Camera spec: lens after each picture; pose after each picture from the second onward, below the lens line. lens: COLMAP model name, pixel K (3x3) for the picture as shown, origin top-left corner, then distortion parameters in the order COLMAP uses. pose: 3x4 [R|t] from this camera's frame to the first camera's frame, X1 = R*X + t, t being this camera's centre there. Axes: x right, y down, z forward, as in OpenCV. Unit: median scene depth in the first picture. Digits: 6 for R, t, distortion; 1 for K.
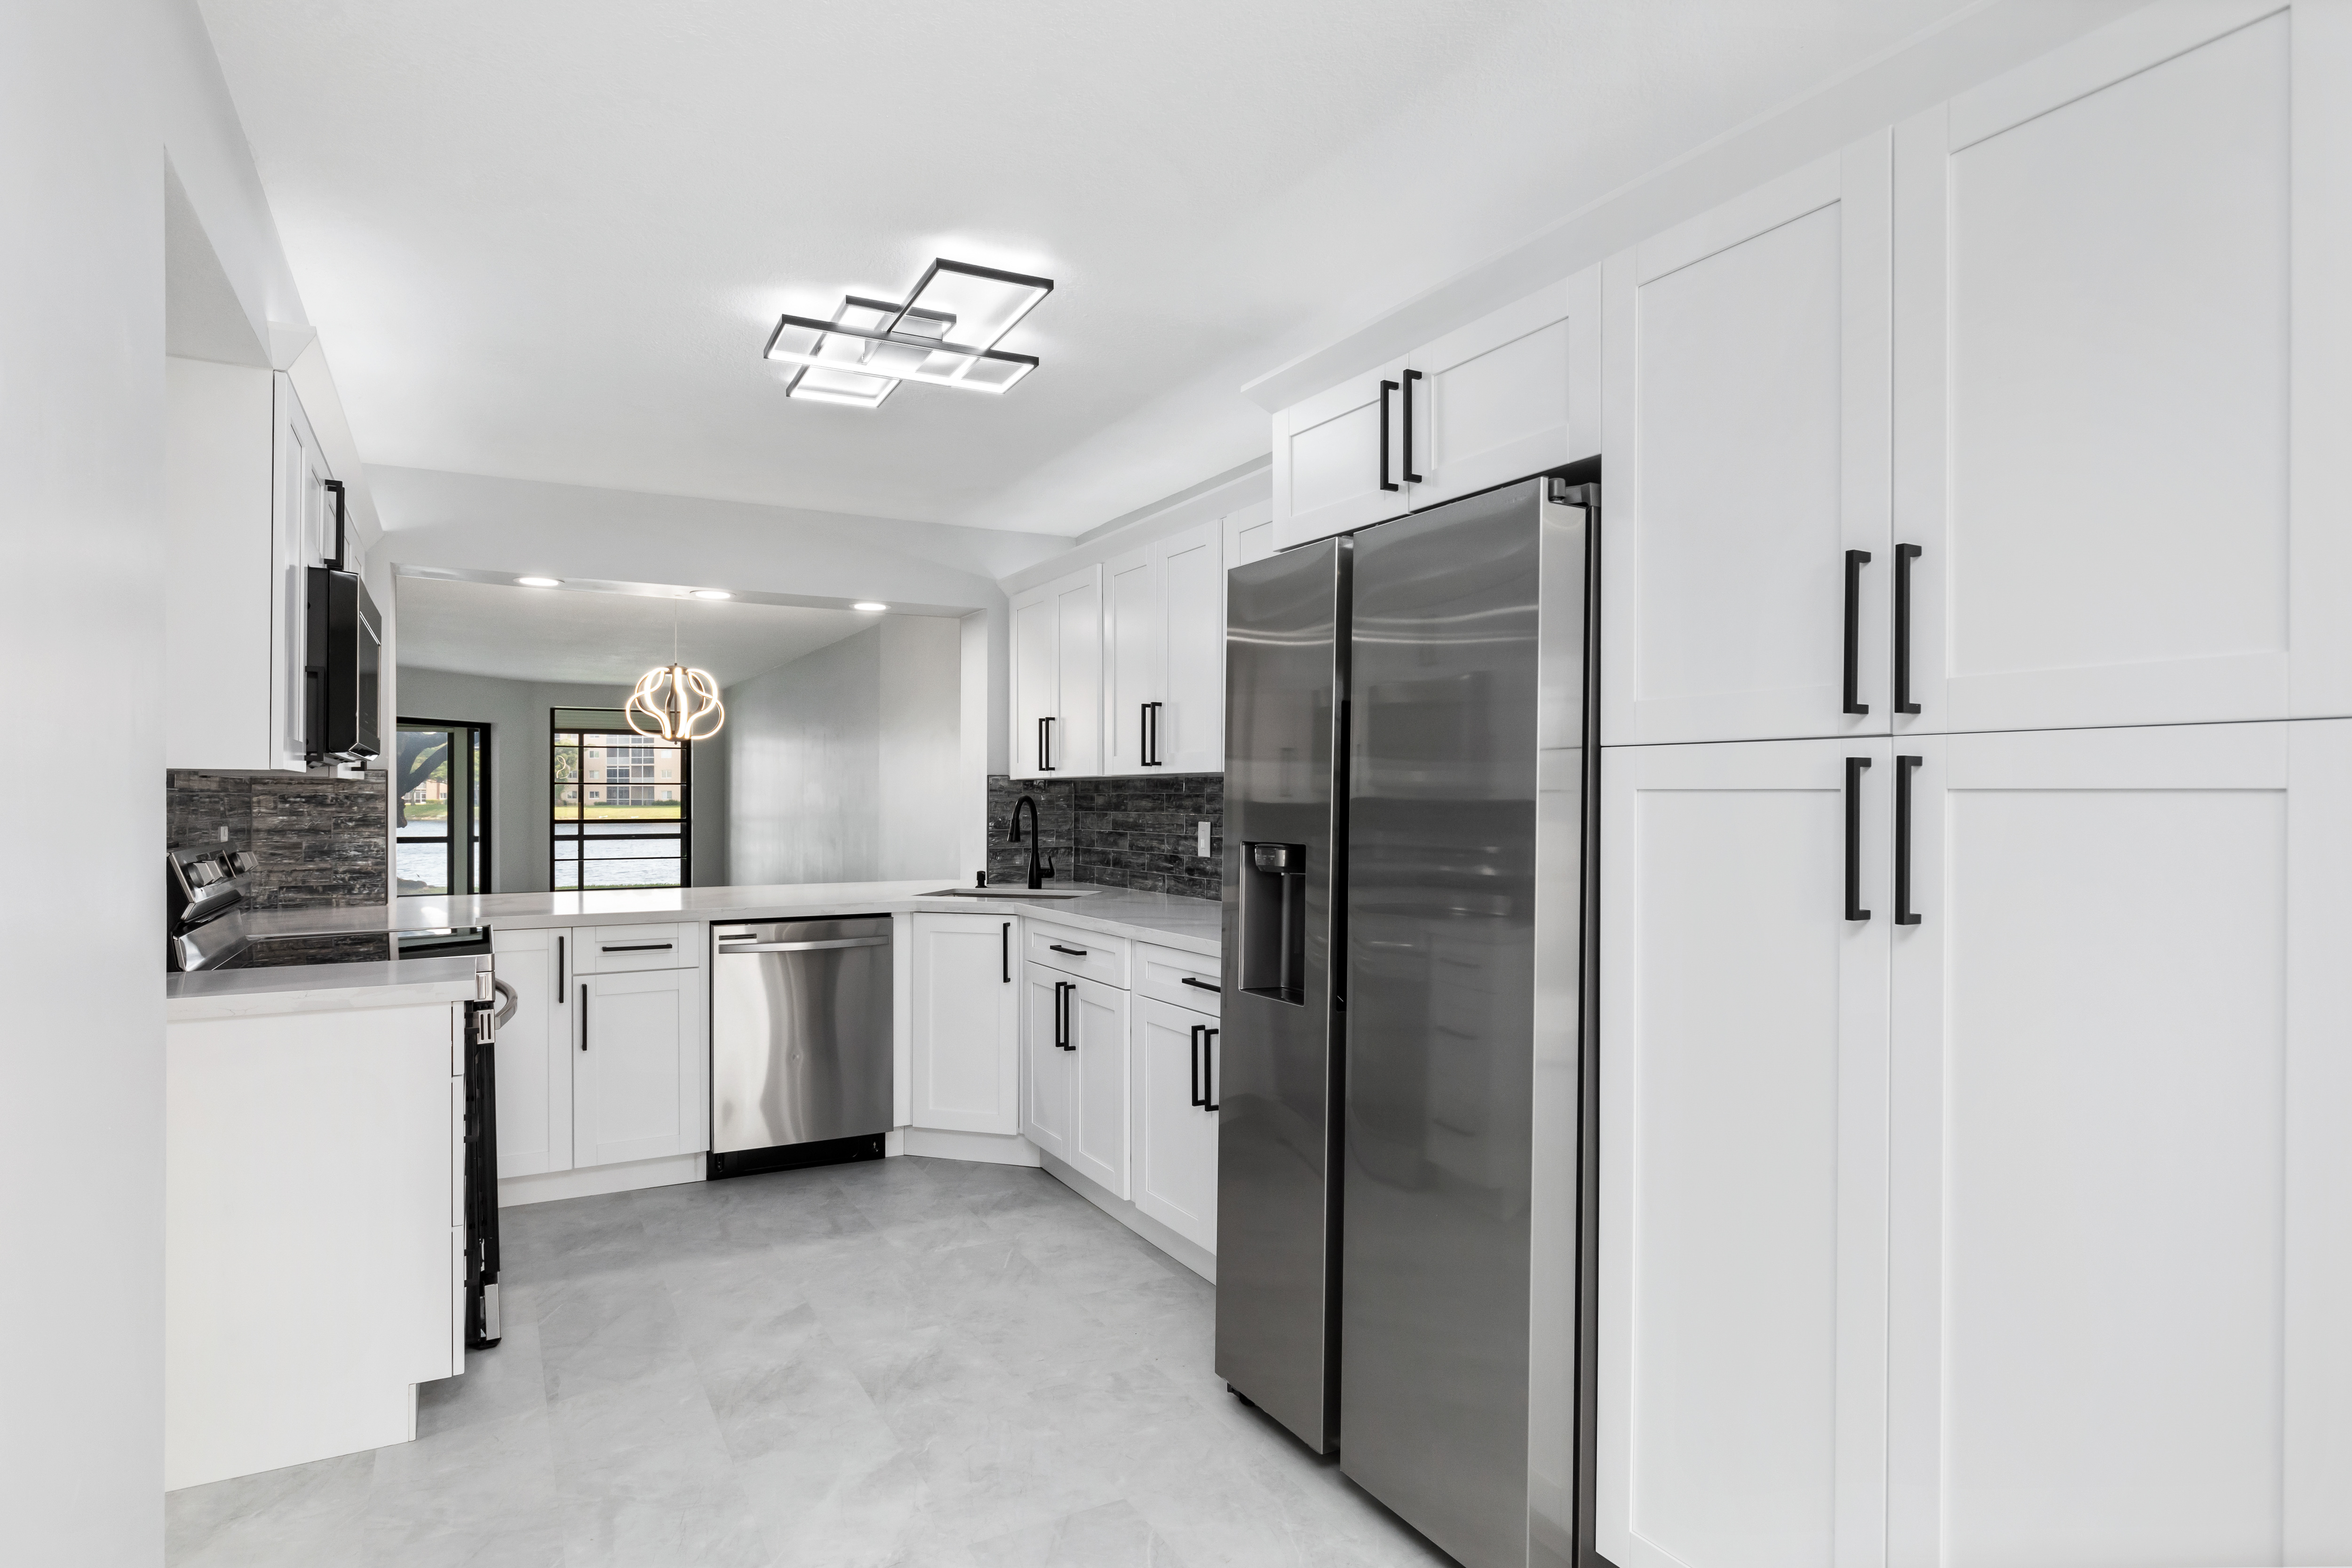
lens RADIAL K [[1290.4, 0, 1176.0], [0, 1290.4, 797.8], [0, 0, 1]] dist [-0.001058, -0.000254]
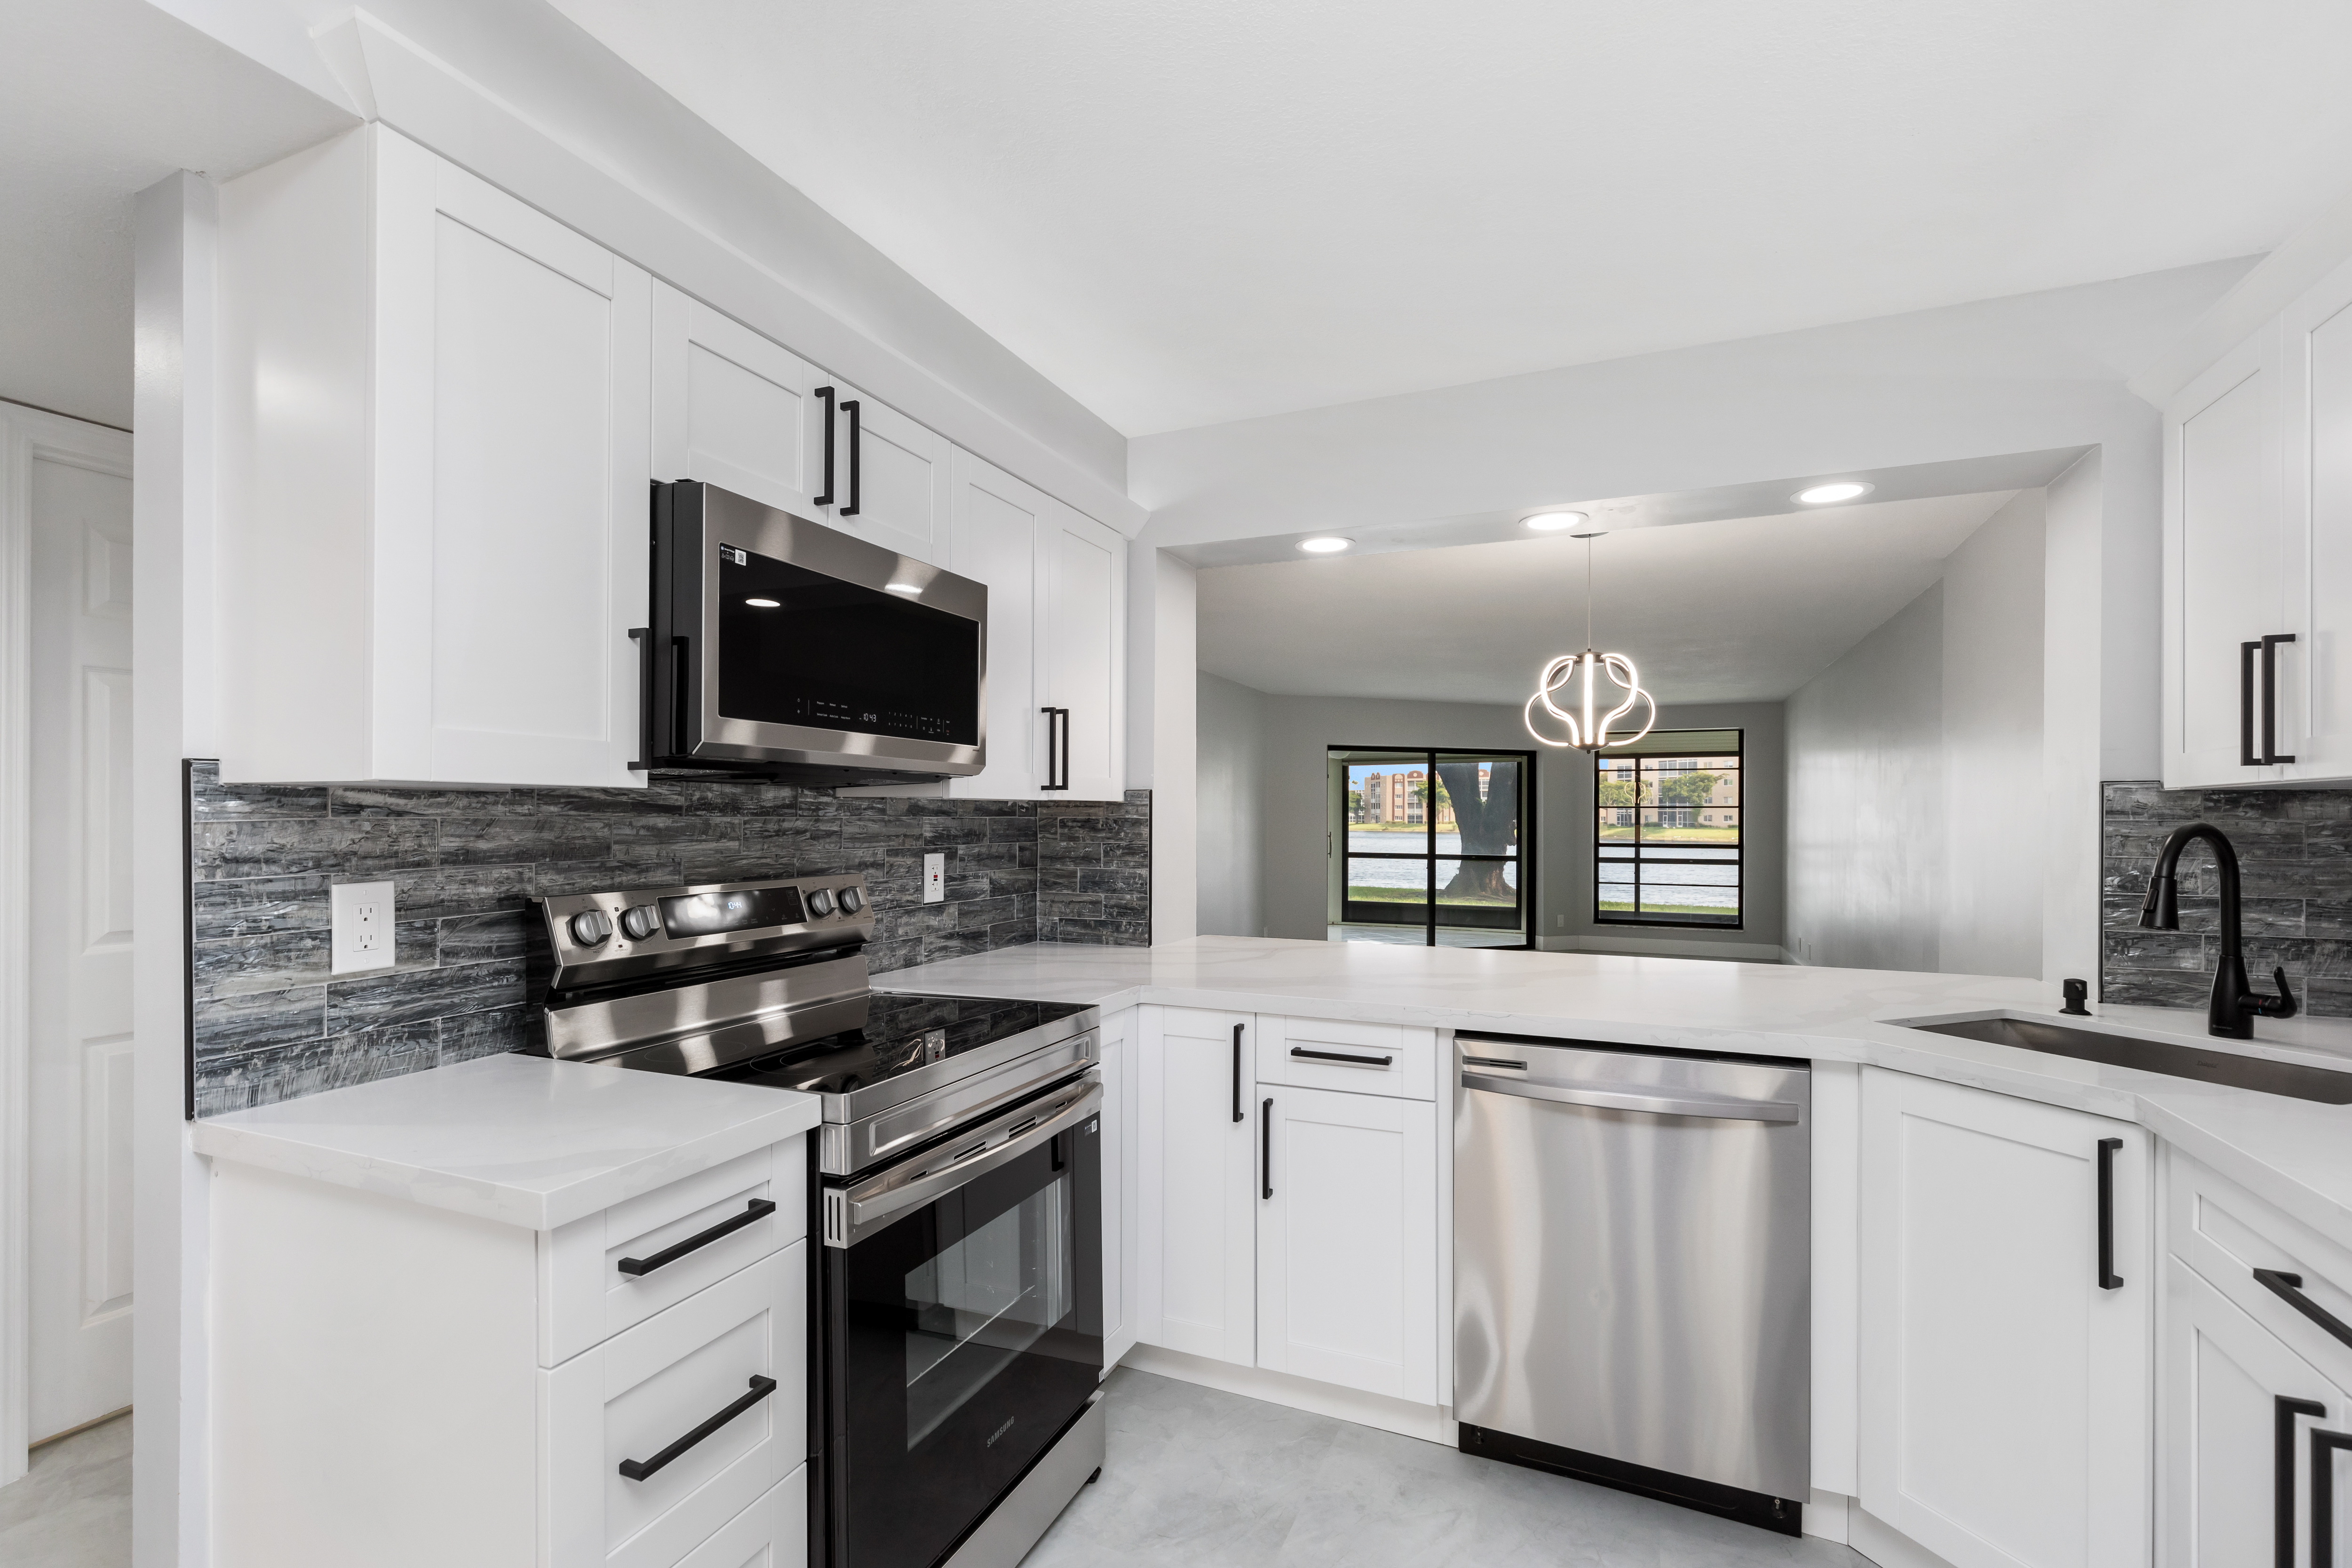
lens RADIAL K [[1065.9, 0, 1160.8], [0, 1065.9, 815.5], [0, 0, 1]] dist [0.009861, -0.000718]
pose [[0.600459, 0.000577, -0.799656, -0.039390], [-0.003829, 0.999990, -0.002154, -0.002933], [0.799647, 0.004356, 0.600455, 0.545114]]
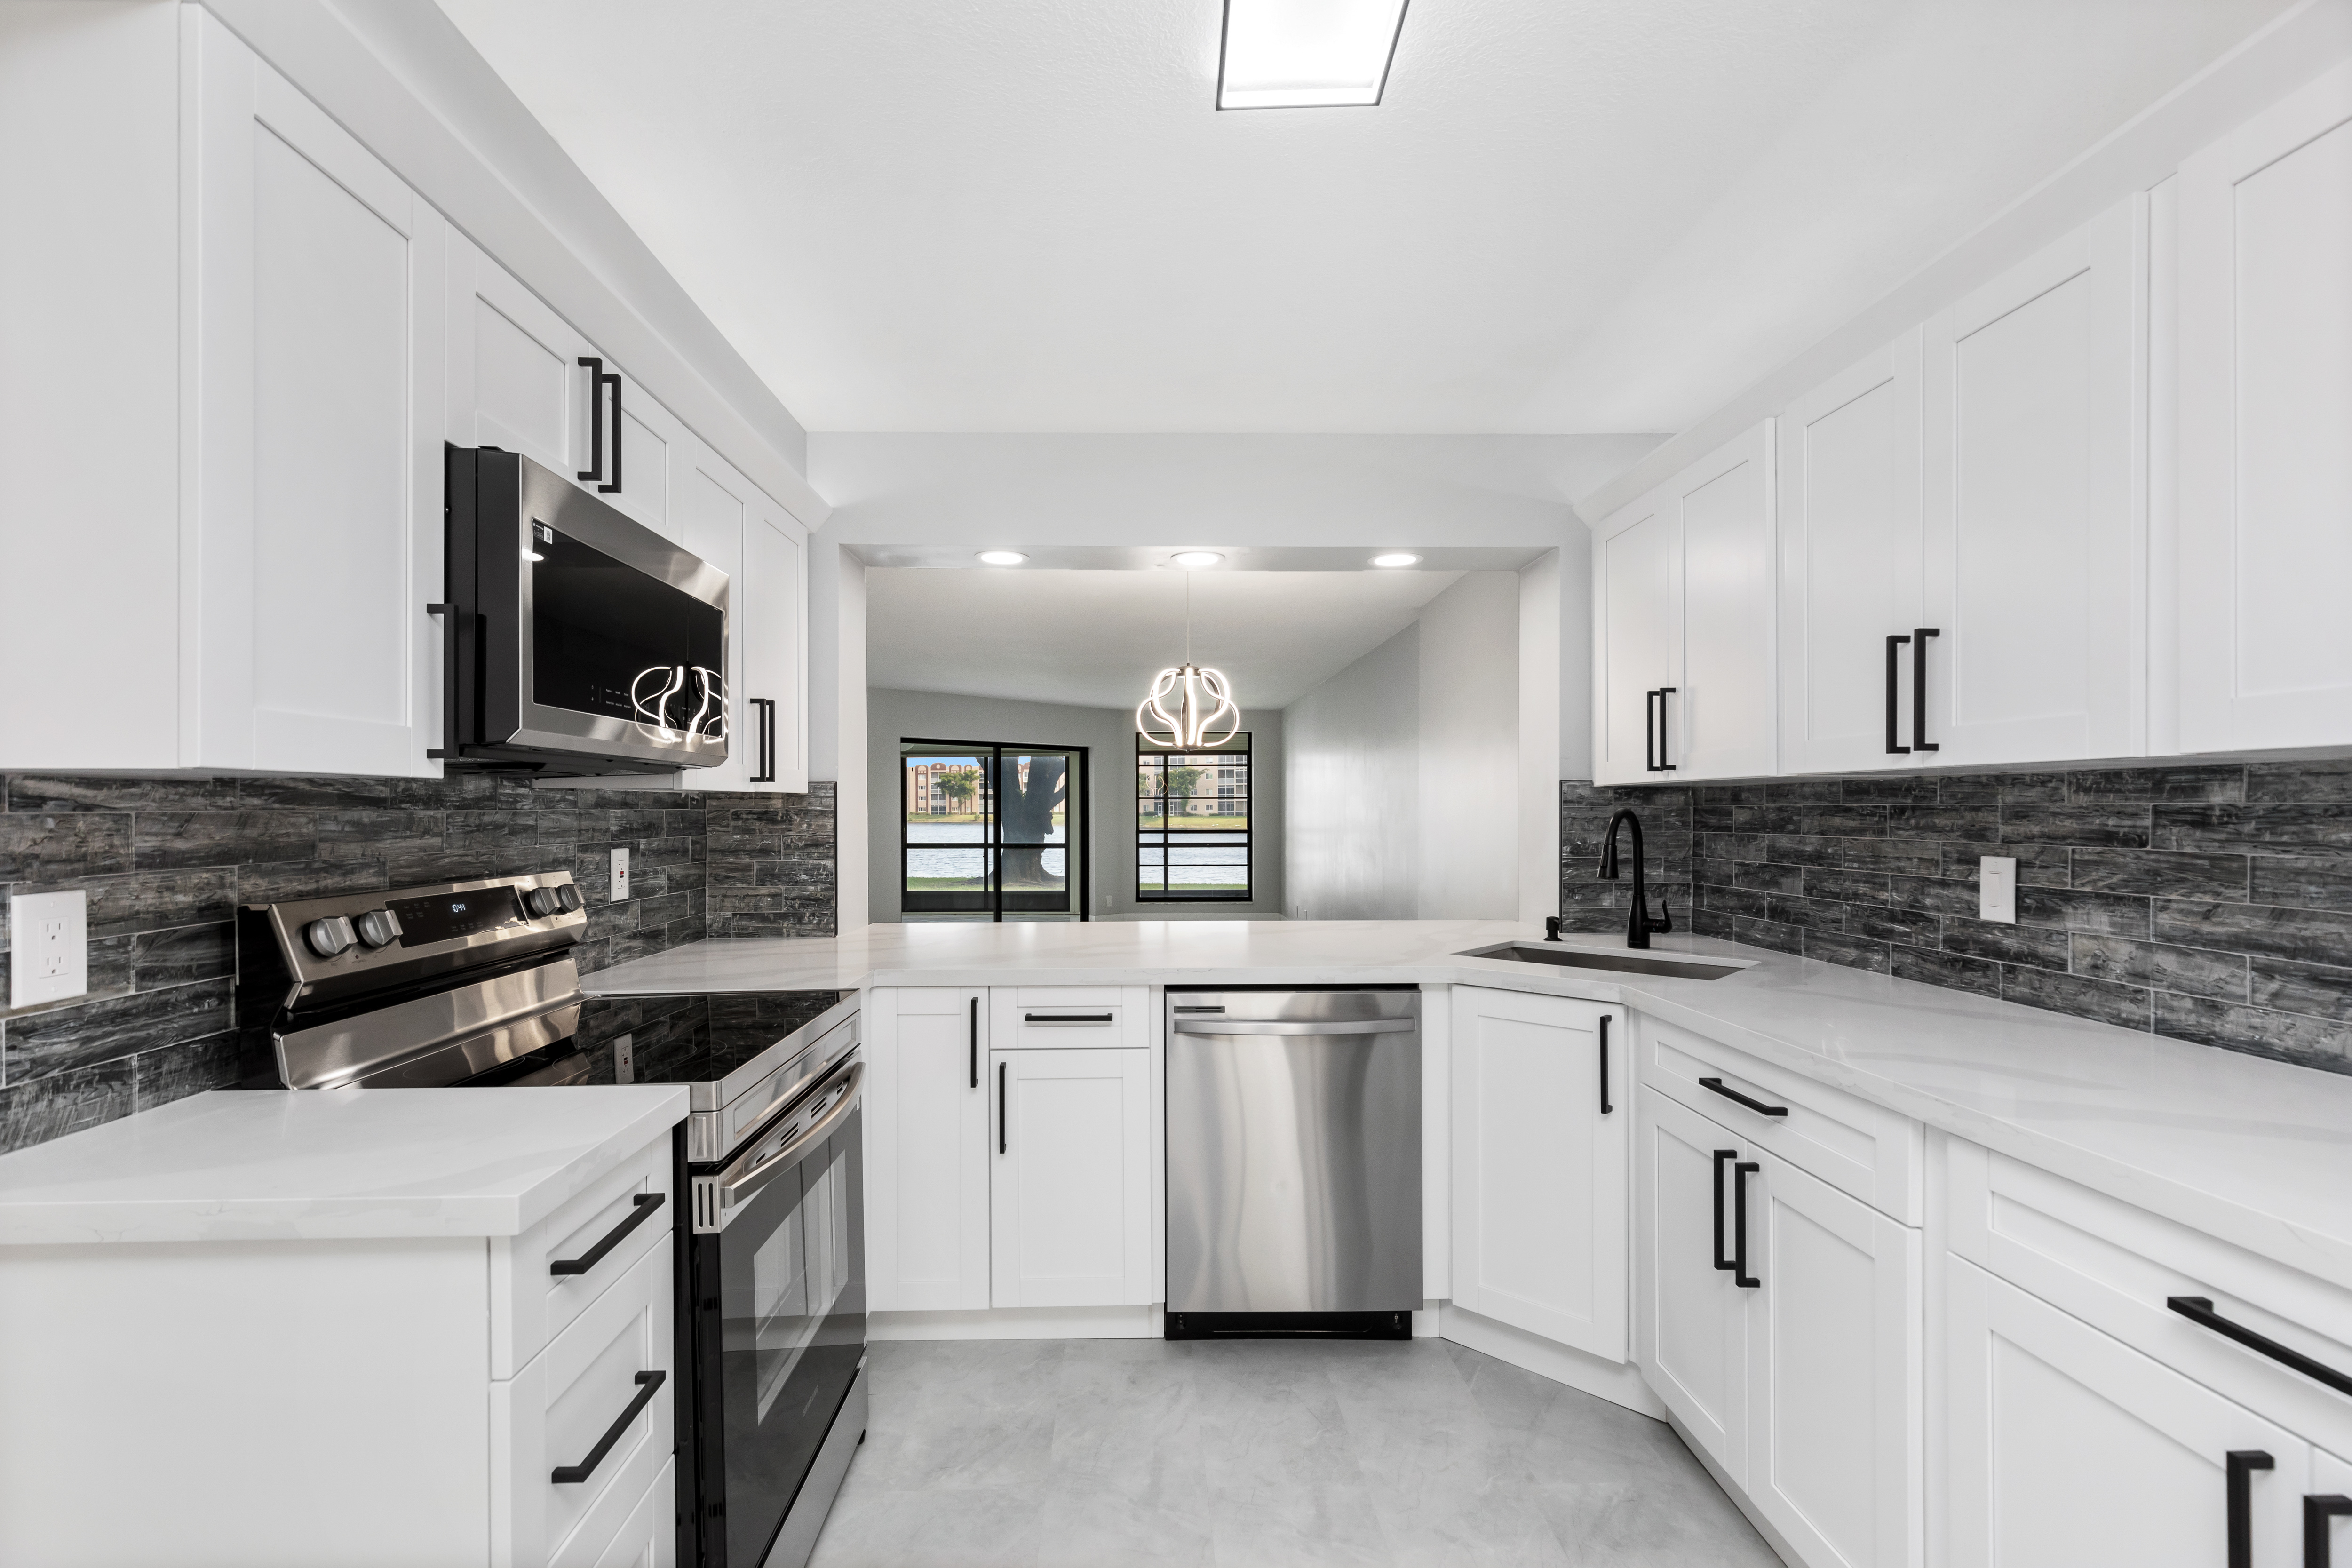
lens RADIAL K [[1060.5, 0, 1151.2], [0, 1060.5, 808.6], [0, 0, 1]] dist [0.009020, 0.000102]
pose [[0.883815, -0.002482, -0.467830, -0.083240], [0.002211, 0.999997, -0.001129, -0.002141], [0.467831, -0.000037, 0.883818, 0.438091]]
